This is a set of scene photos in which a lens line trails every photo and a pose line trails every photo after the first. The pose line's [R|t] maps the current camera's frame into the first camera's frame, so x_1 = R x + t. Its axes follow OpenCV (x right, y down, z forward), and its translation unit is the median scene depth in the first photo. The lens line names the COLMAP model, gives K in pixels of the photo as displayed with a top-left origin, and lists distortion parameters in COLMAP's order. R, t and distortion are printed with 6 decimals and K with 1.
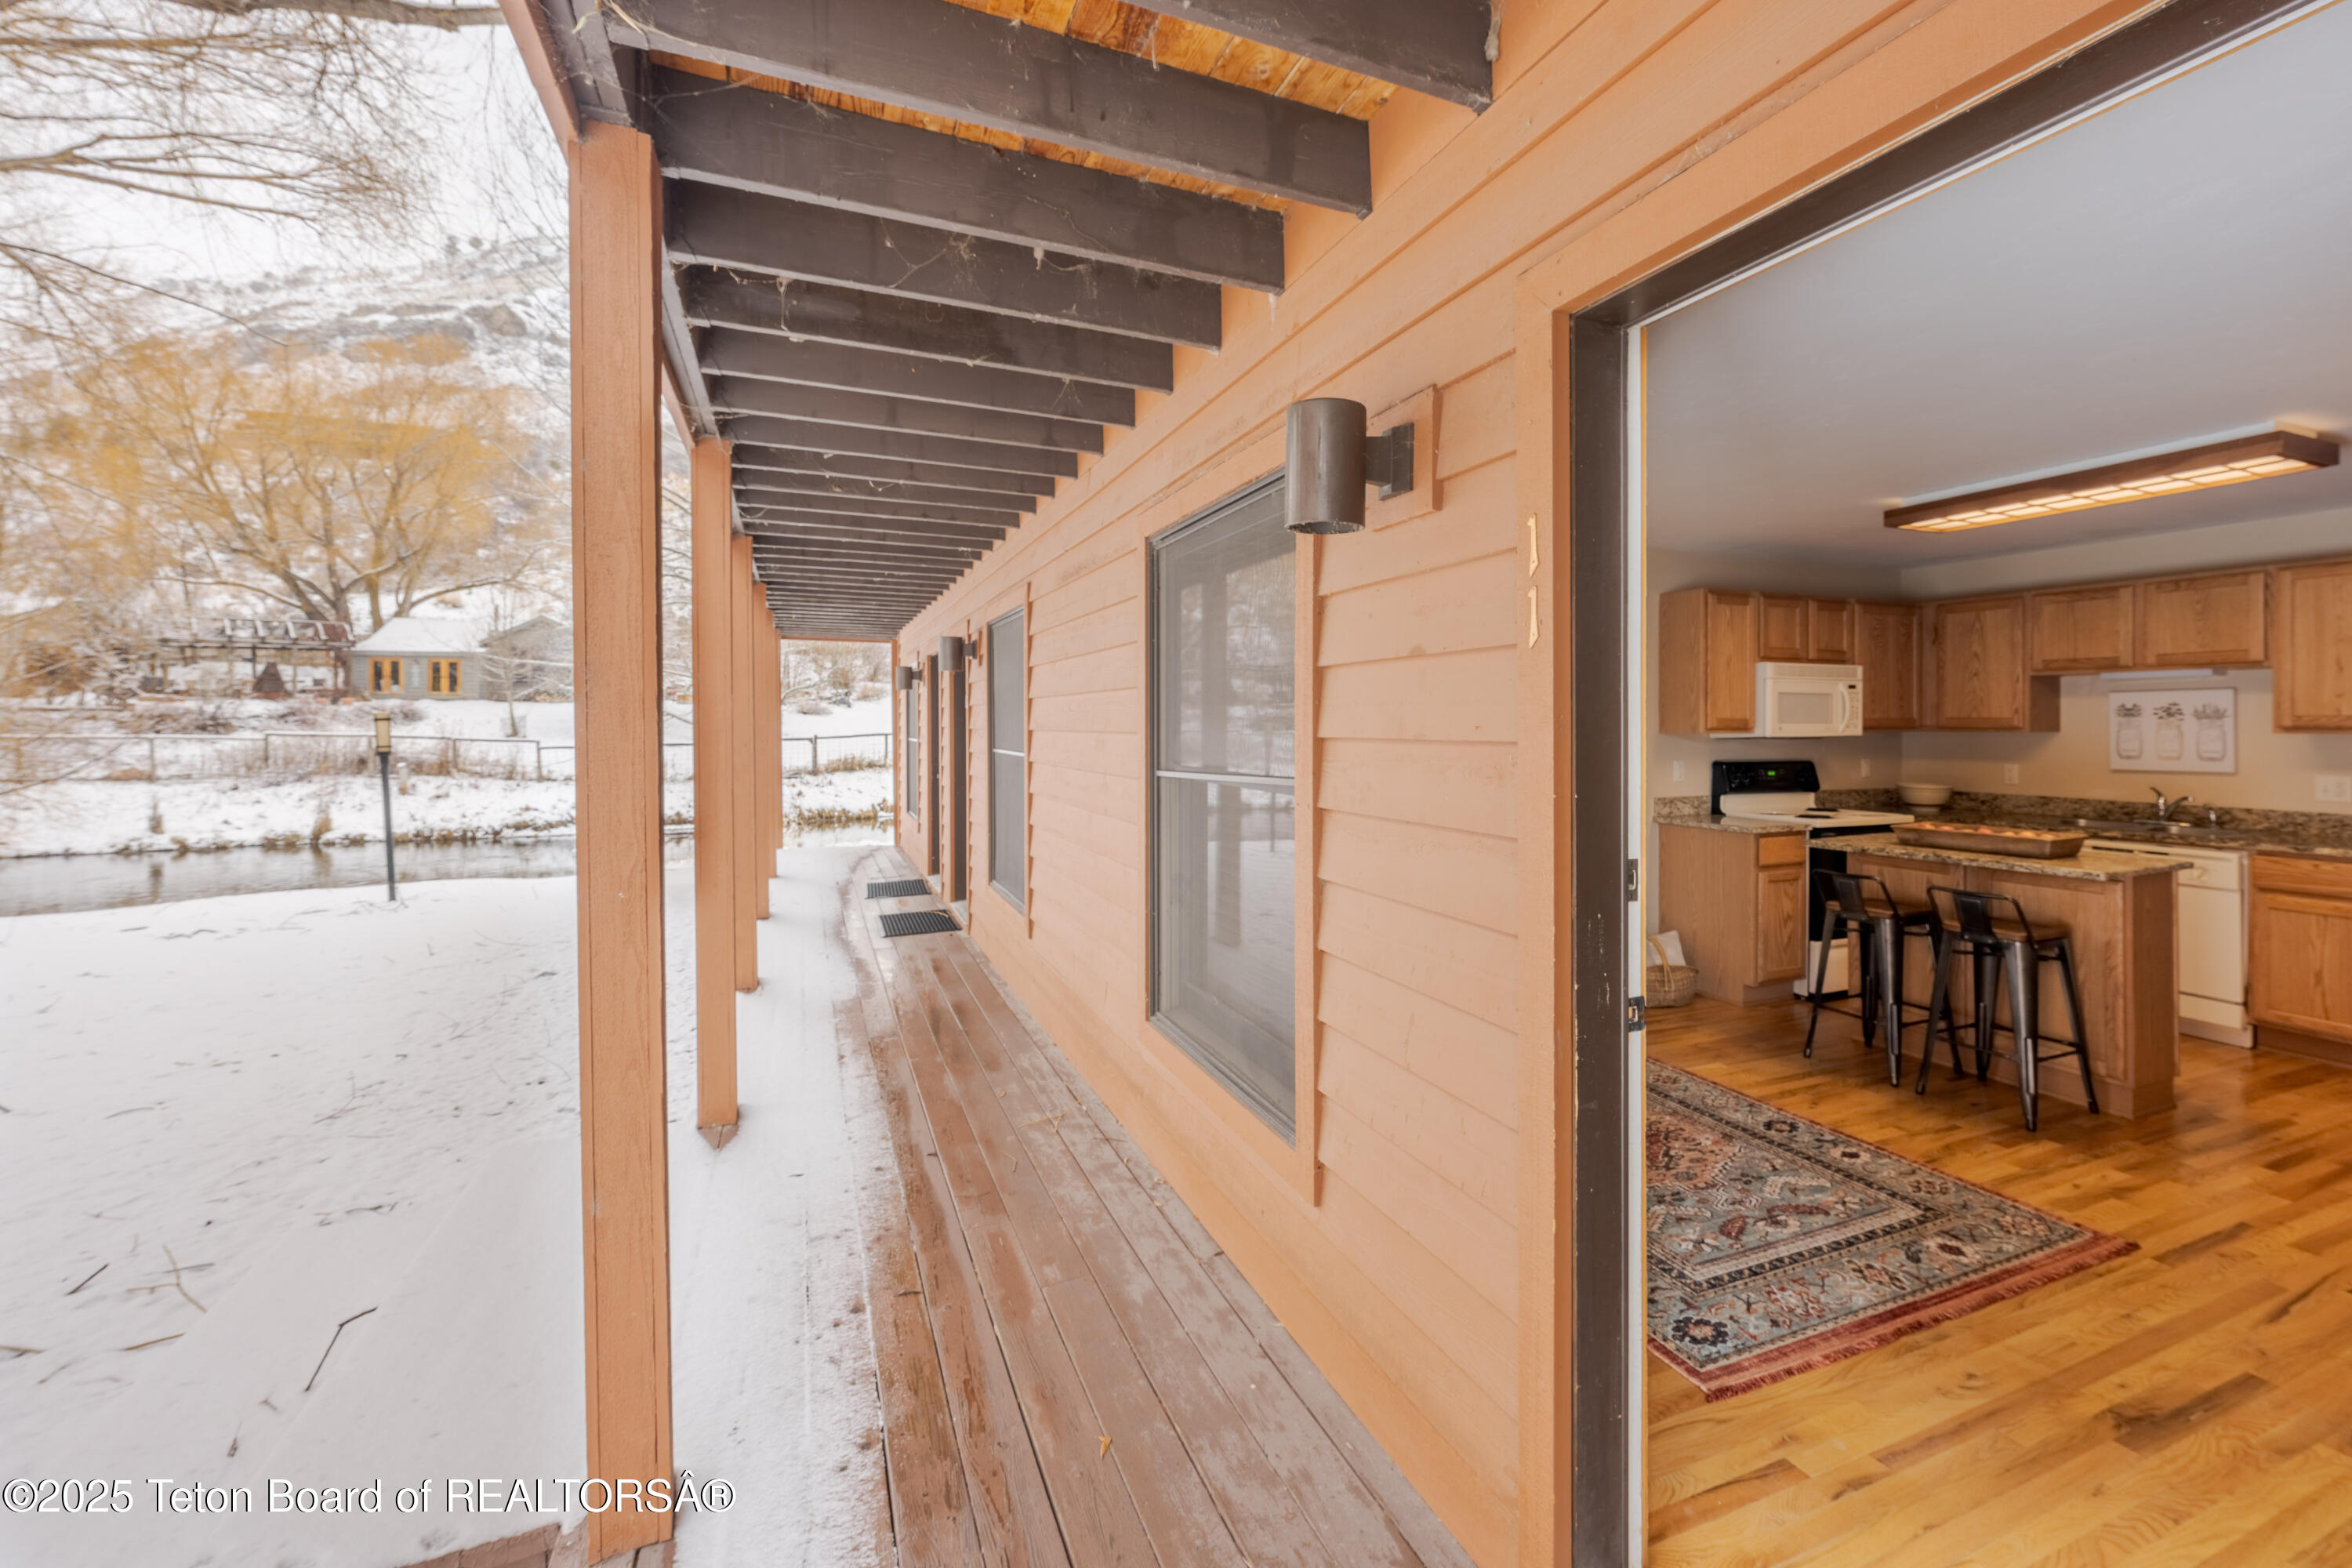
lens RADIAL K [[1022.7, 0, 1238.2], [0, 1022.7, 725.1], [0, 0, 1]] dist [-0.000934, -0.000849]
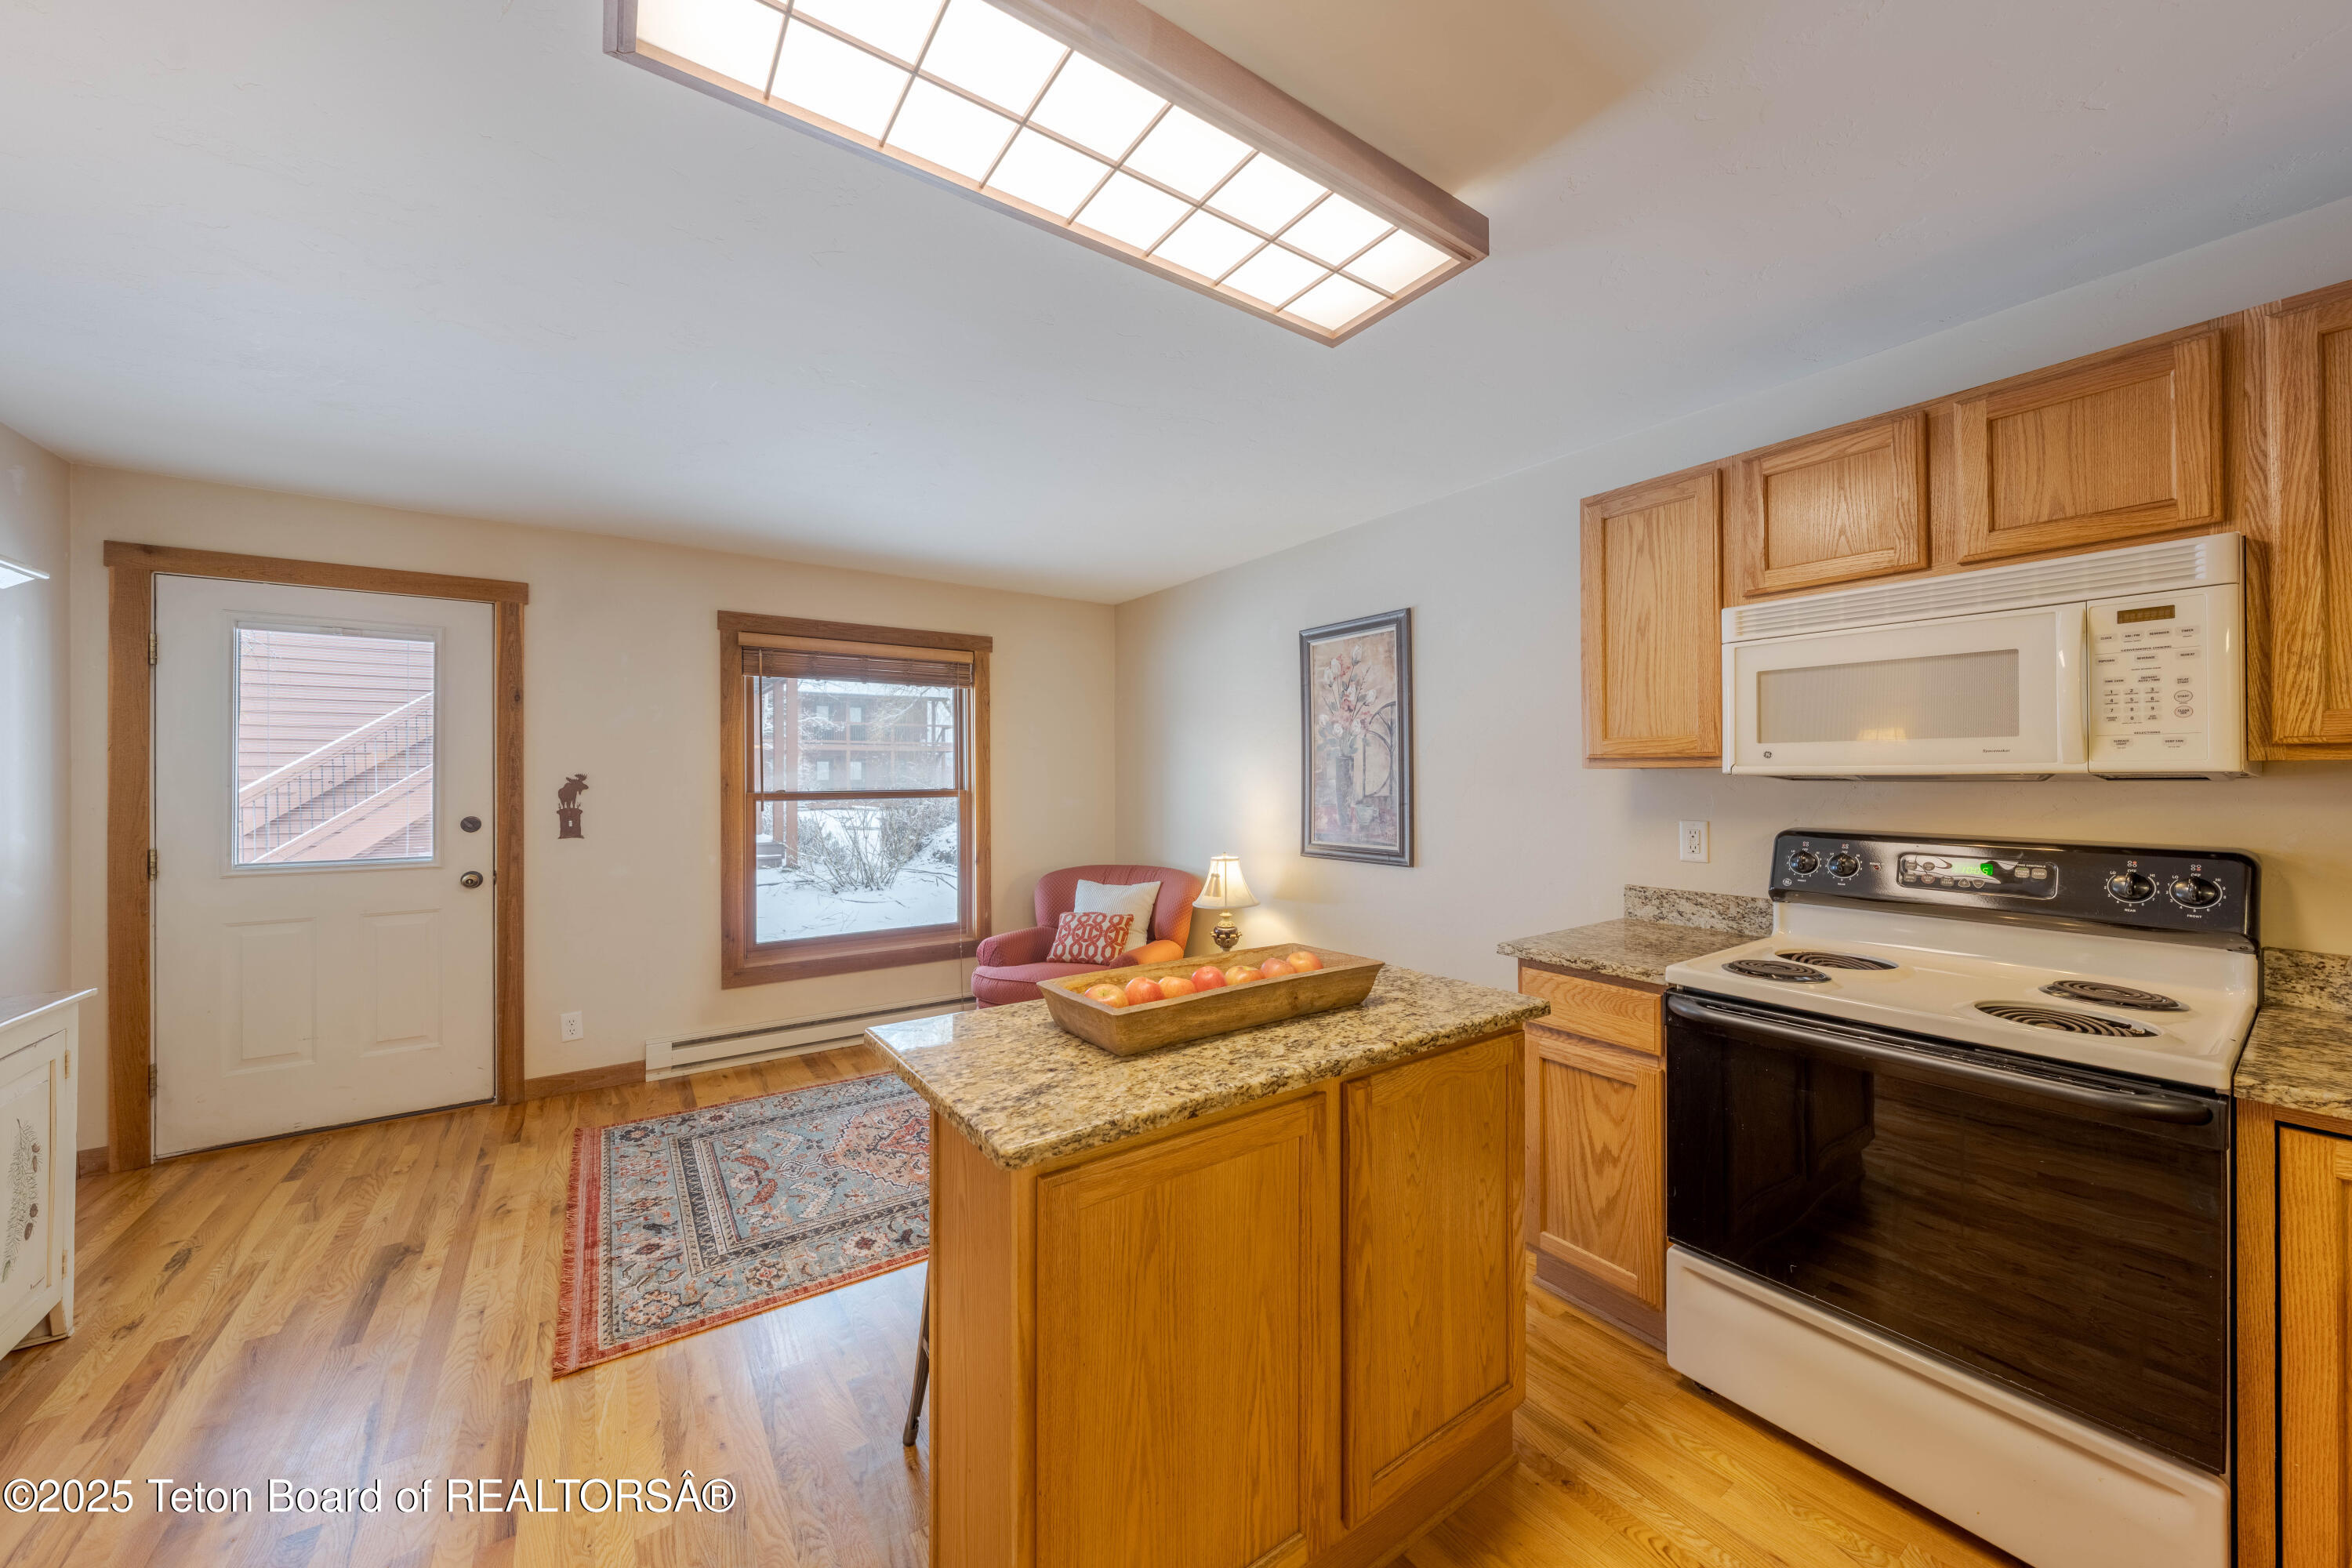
lens RADIAL K [[822.9, 0, 1165.8], [0, 822.9, 772.7], [0, 0, 1]] dist [-0.002878, -0.000214]
pose [[0.186125, -0.005066, -0.982513, 0.835782], [0.002364, 0.999986, -0.004708, 0.012014], [0.982523, -0.001447, 0.186135, 0.698327]]
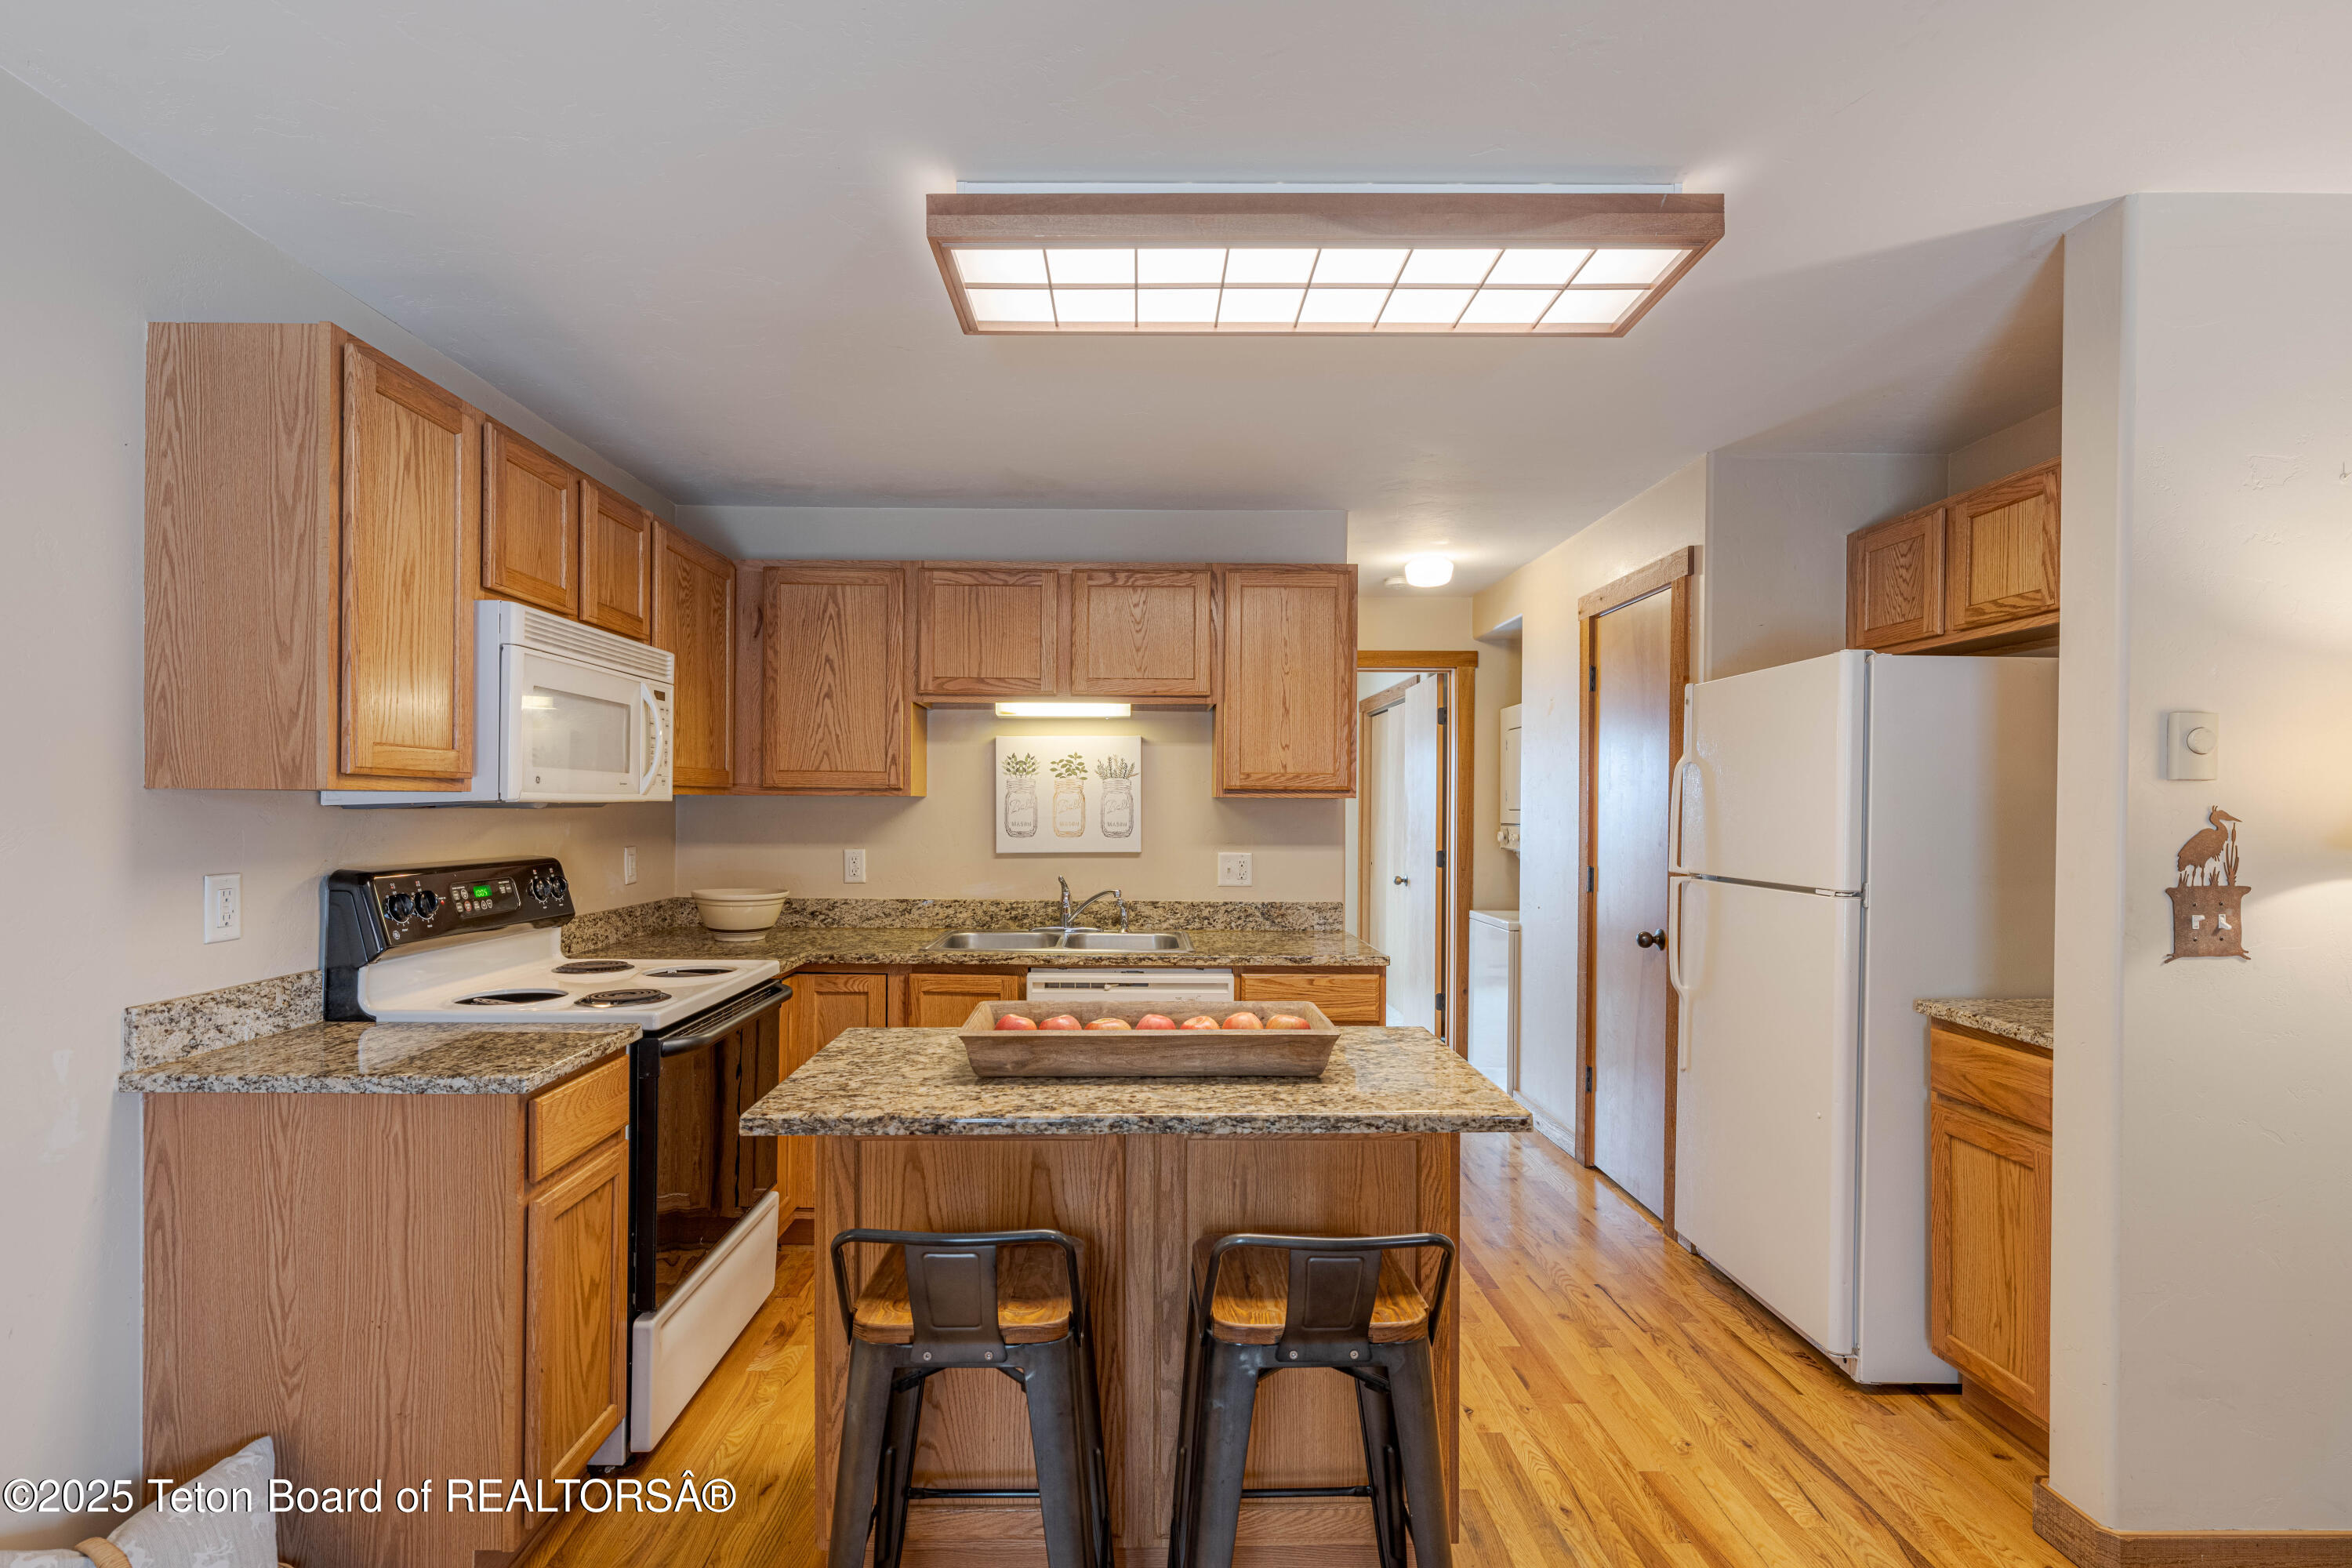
lens RADIAL K [[1099.8, 0, 1168.6], [0, 1099.8, 809.8], [0, 0, 1]] dist [0.000180, -0.000240]
pose [[0.378384, -0.002052, 0.925647, 0.238575], [-0.005615, 0.999974, 0.004512, 0.011571], [-0.925632, -0.006905, 0.378362, 0.631050]]
